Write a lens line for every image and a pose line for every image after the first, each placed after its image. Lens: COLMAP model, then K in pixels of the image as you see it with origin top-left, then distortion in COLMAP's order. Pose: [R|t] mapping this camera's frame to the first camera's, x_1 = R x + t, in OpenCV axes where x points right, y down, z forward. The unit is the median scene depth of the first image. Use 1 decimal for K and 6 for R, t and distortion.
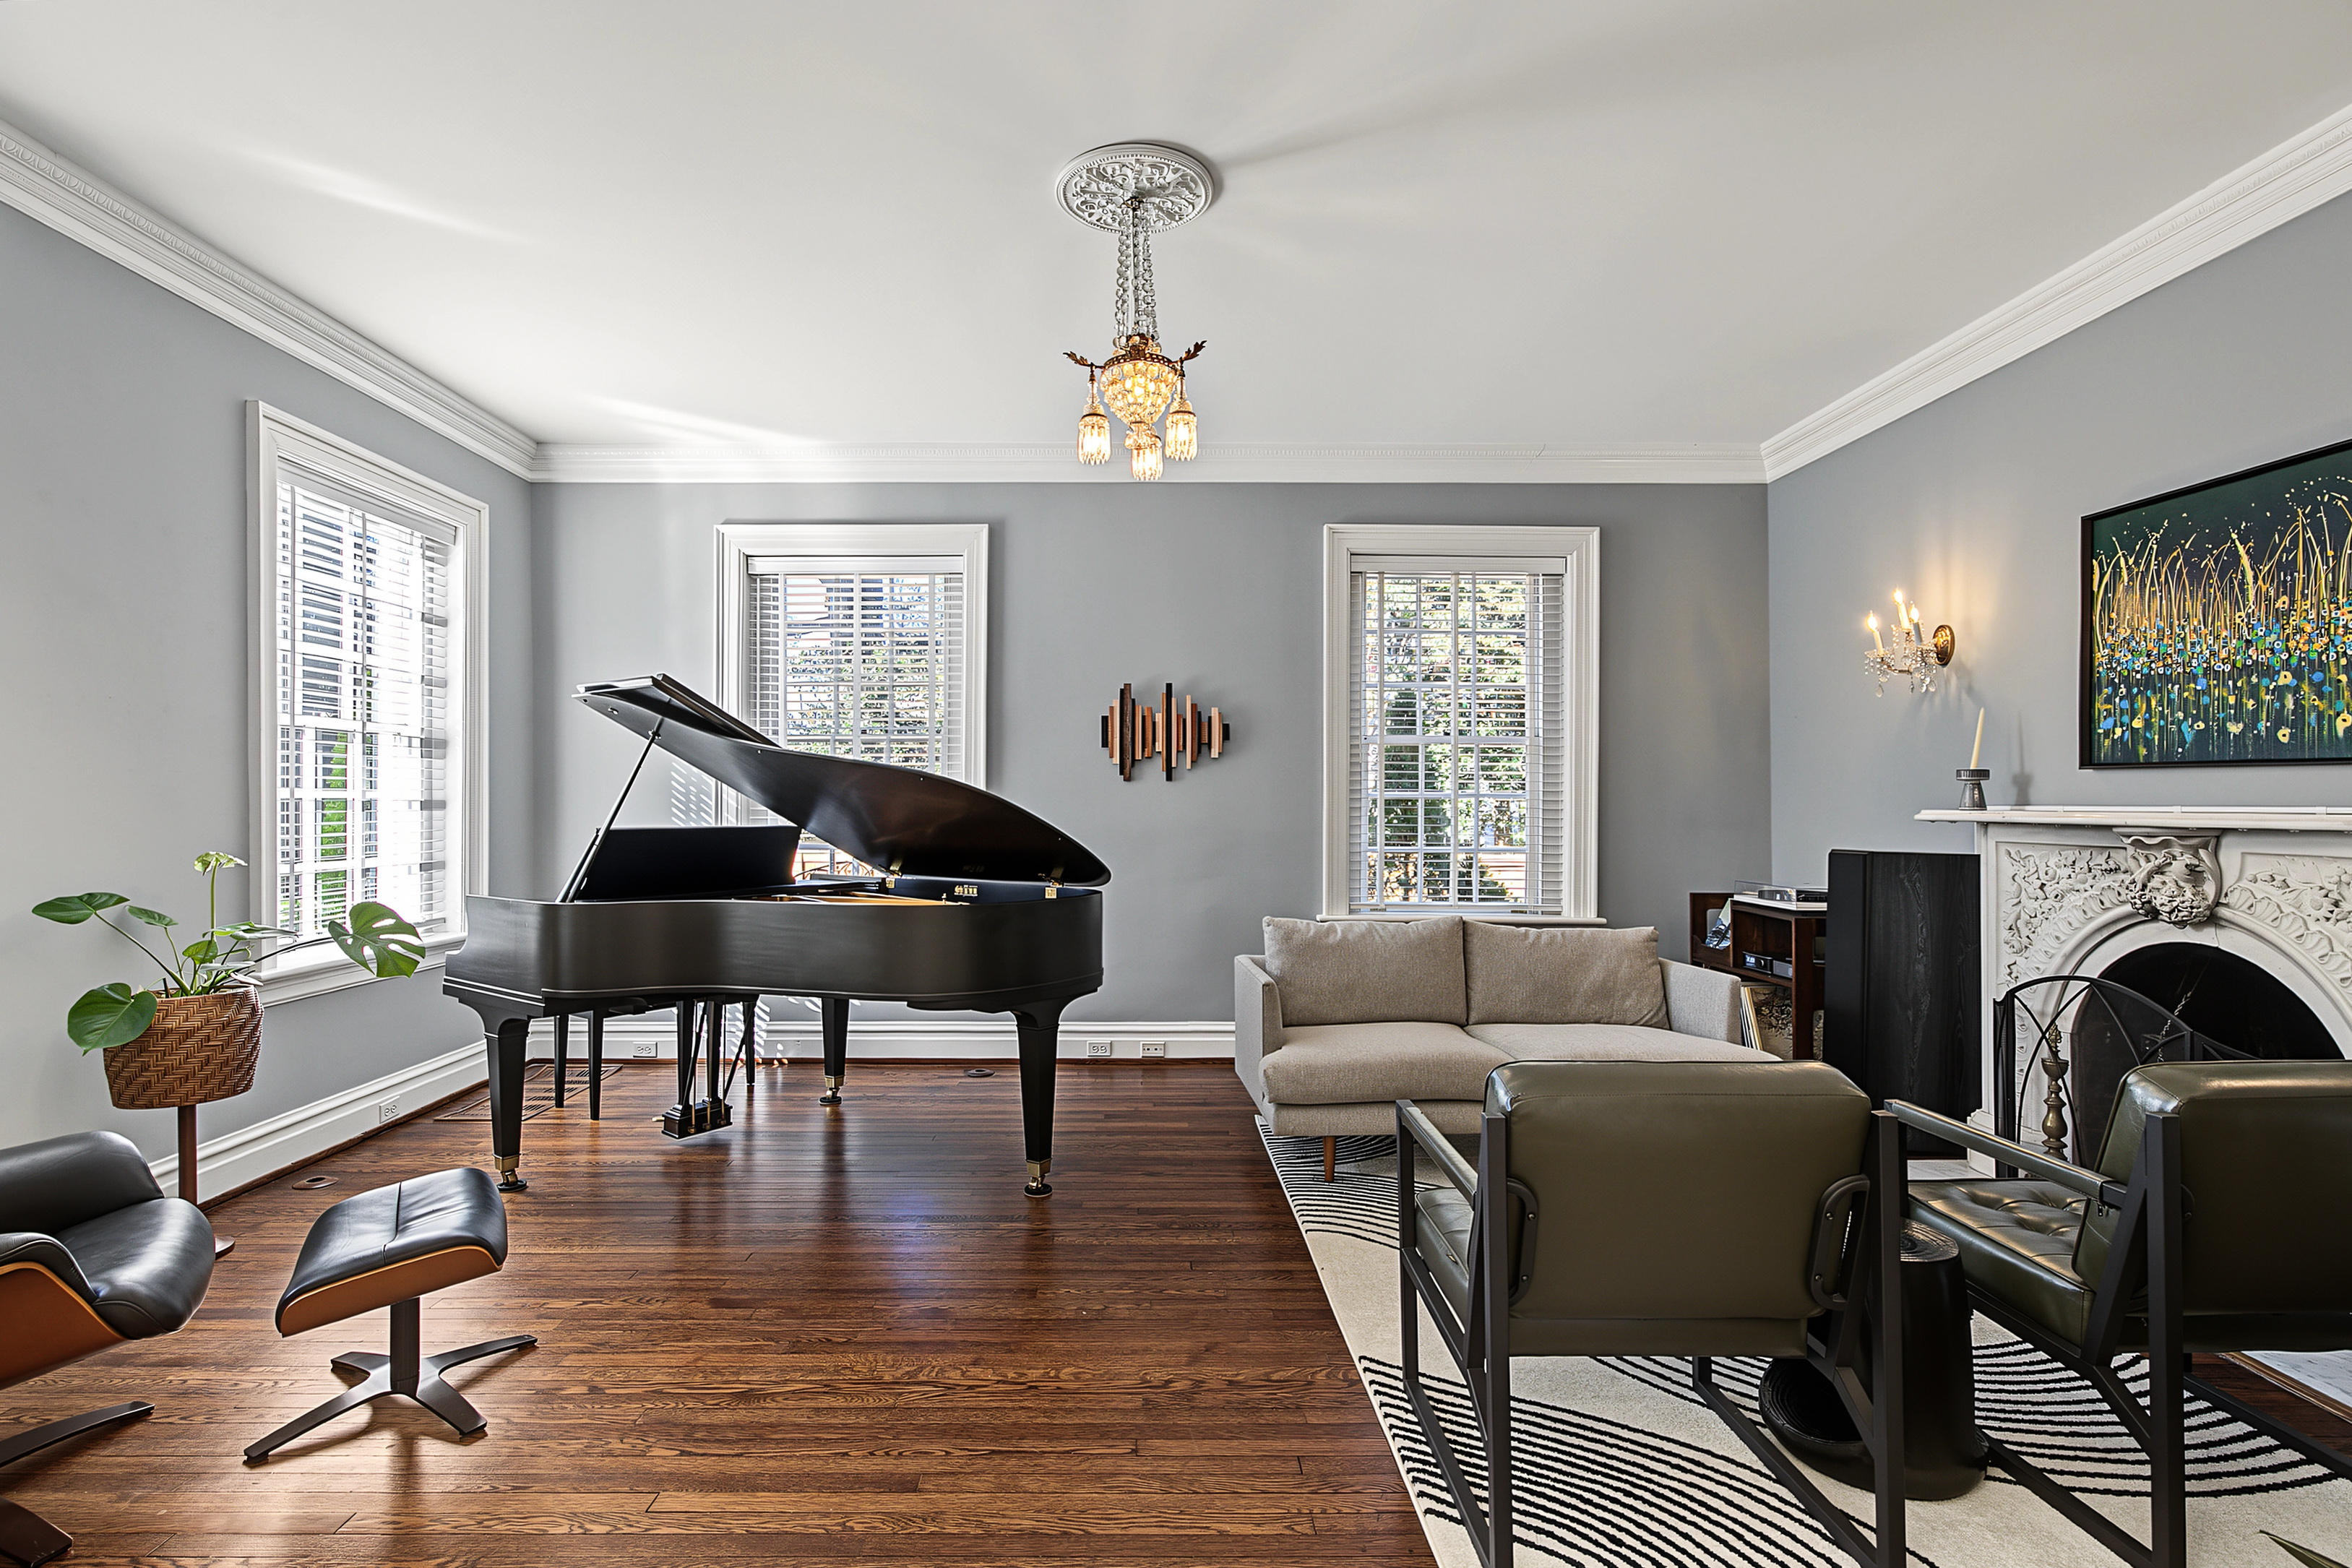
lens RADIAL K [[1102.1, 0, 1162.5], [0, 1102.1, 798.3], [0, 0, 1]] dist [-0.000290, 0.001754]
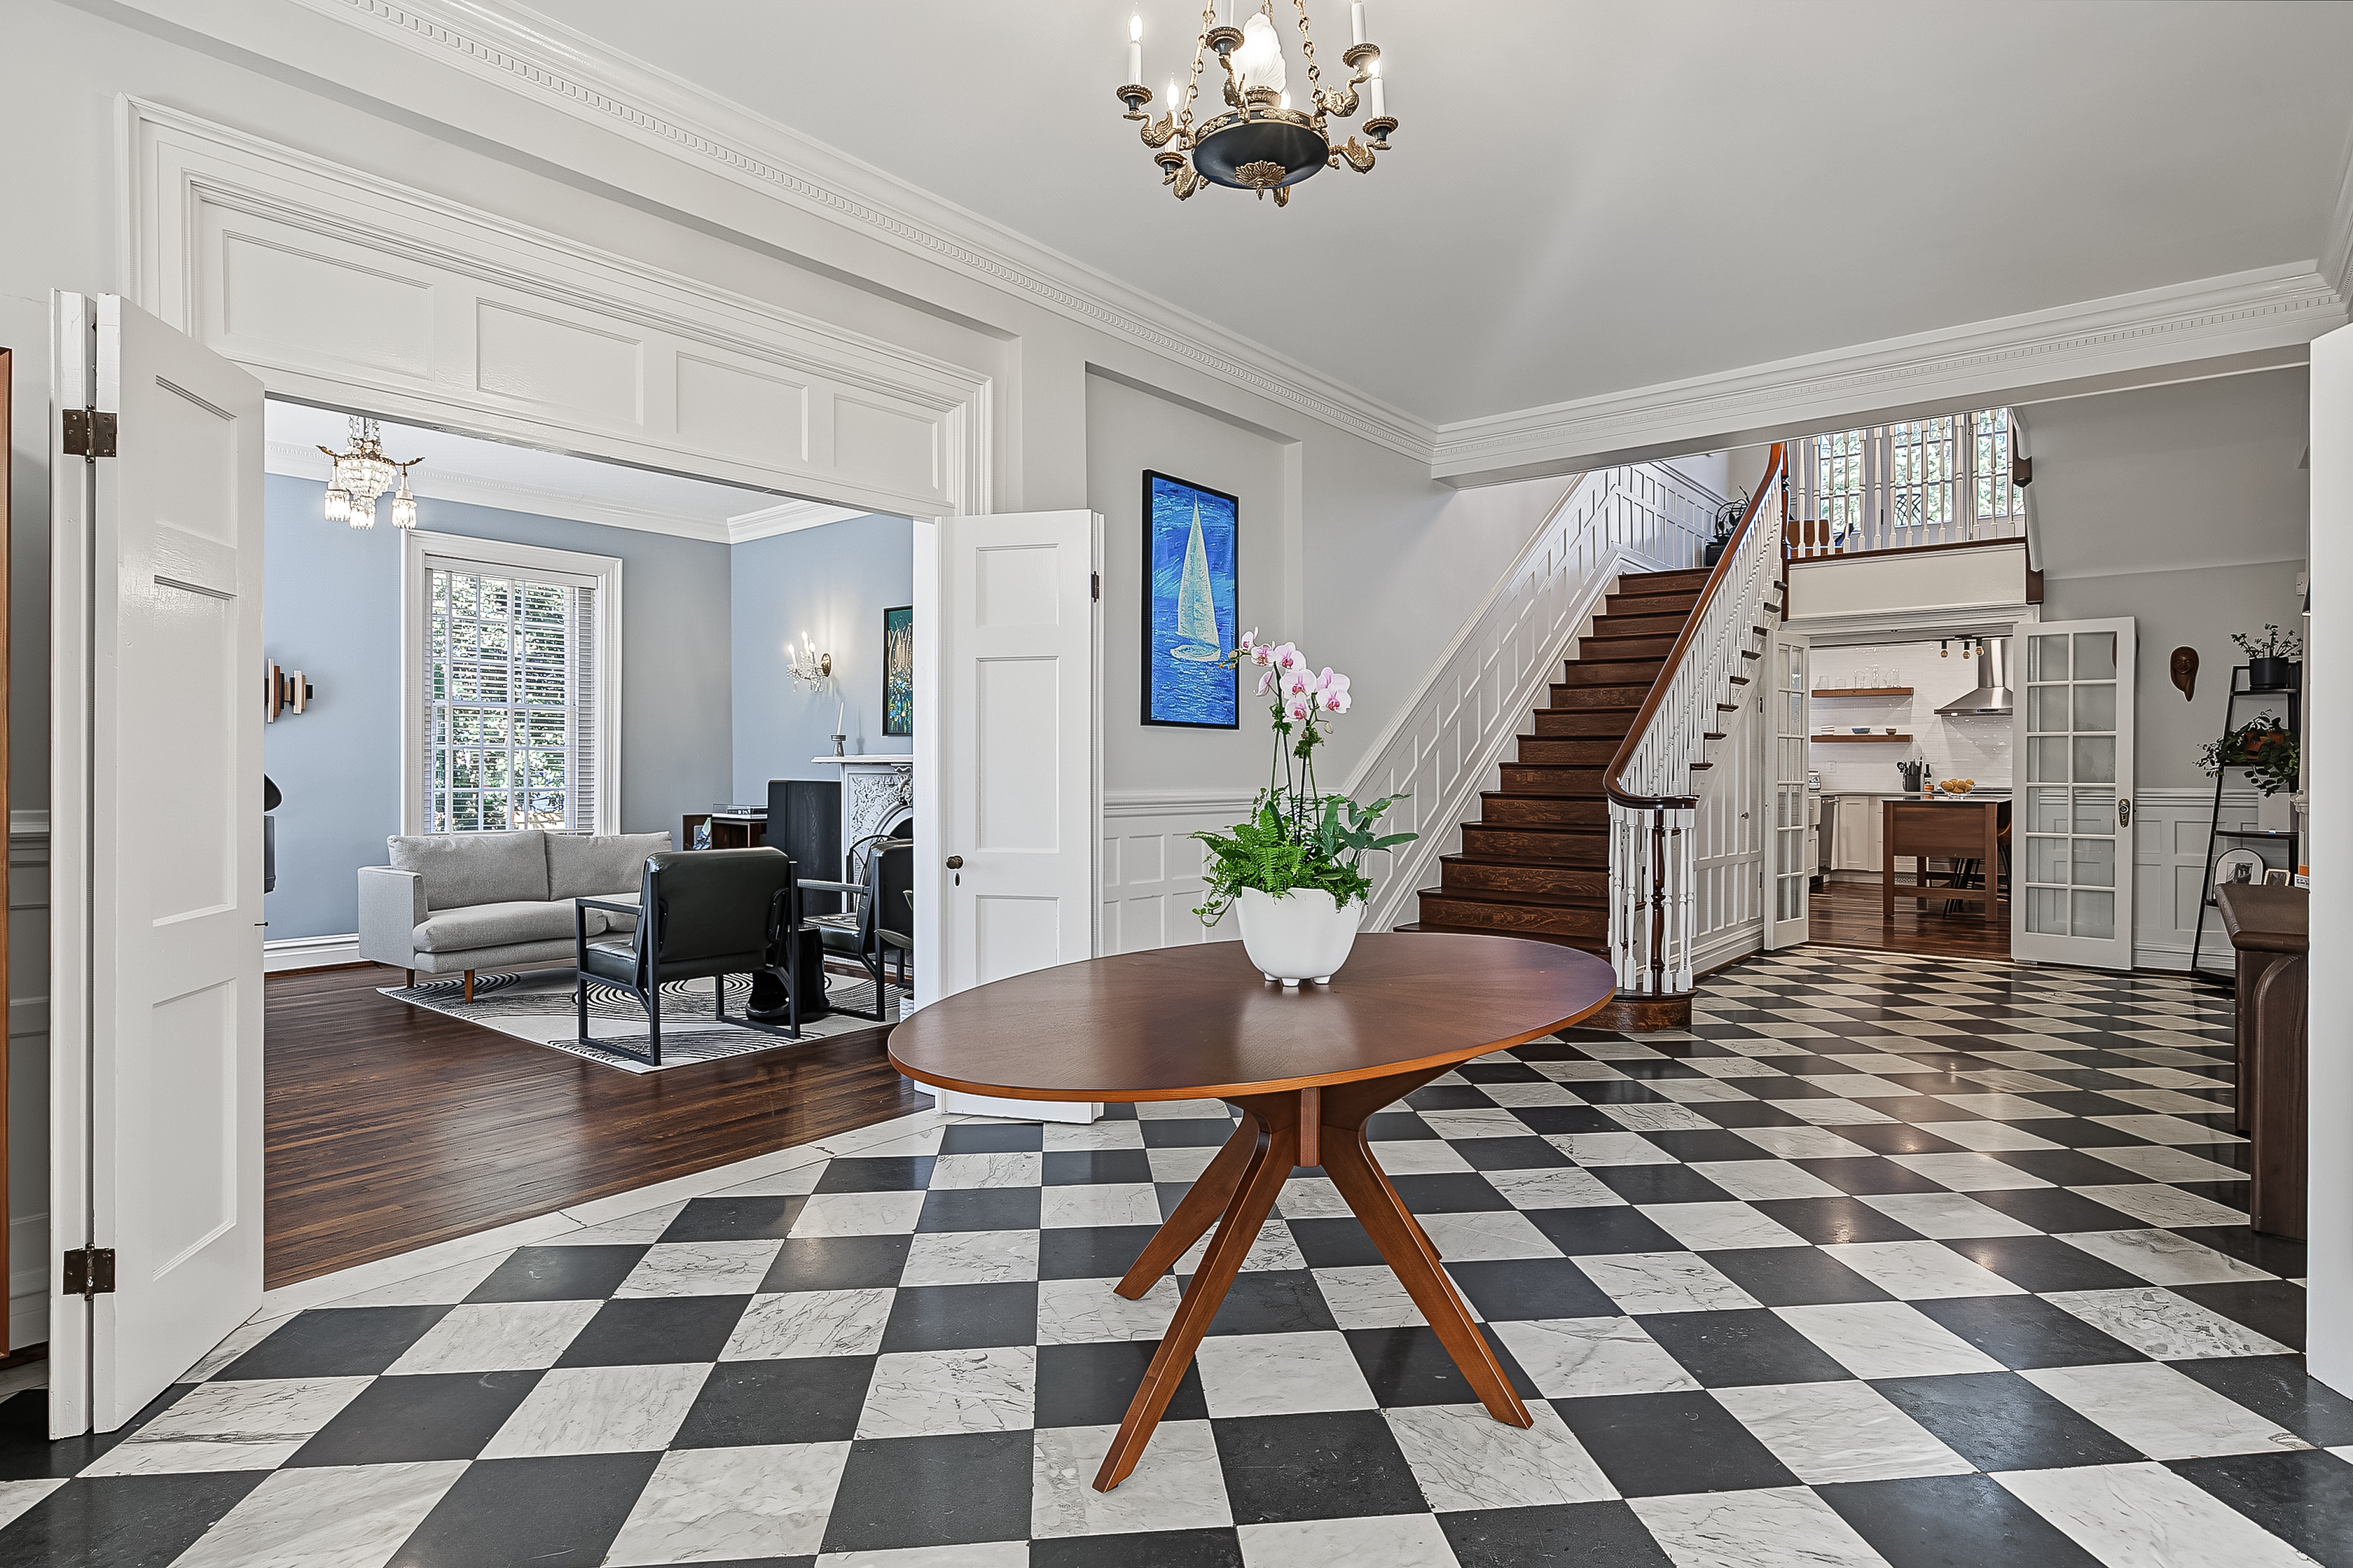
lens RADIAL K [[1223.6, 0, 1173.1], [0, 1223.6, 772.5], [0, 0, 1]] dist [-0.010706, 0.003146]
pose [[0.642161, -0.003209, 0.766563, -0.441196], [-0.002215, 0.999979, 0.006042, 0.020839], [-0.766566, -0.005578, 0.642141, -0.691526]]
